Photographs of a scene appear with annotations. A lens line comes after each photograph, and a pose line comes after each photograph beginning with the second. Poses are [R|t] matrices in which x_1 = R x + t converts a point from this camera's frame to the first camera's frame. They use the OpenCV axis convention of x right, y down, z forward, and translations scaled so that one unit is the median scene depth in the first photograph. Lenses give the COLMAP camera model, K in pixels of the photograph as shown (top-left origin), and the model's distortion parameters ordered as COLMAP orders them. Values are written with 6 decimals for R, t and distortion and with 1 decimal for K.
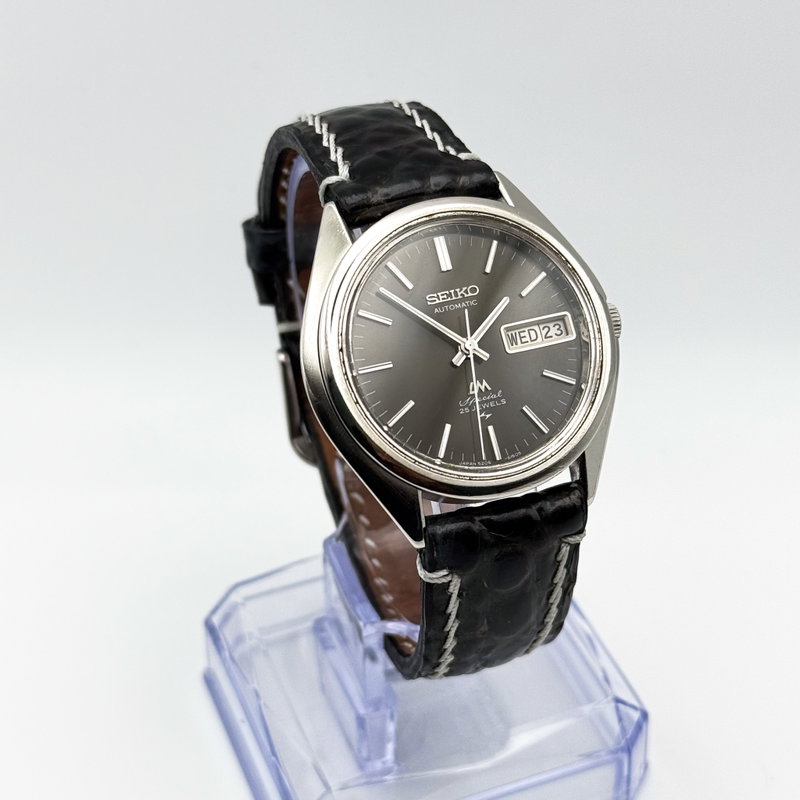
lens RADIAL K [[2000.3, 0, 400.0], [0, 2000.3, 400.0], [0, 0, 1]] dist [0.166810, 0.287825]
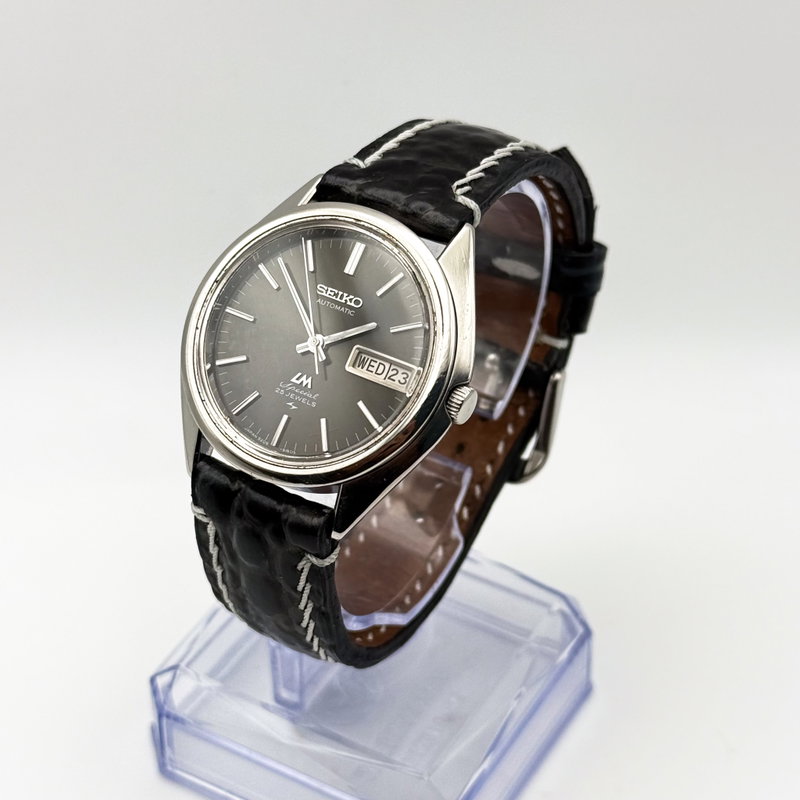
lens RADIAL K [[2000.3, 0, 400.0], [0, 2000.3, 400.0], [0, 0, 1]] dist [0.166810, 0.287825]
pose [[0.612856, 0.489019, -0.620699, 0.719950], [-0.490946, 0.851140, 0.185830, -0.215532], [0.619176, 0.190843, 0.761708, 0.228442]]
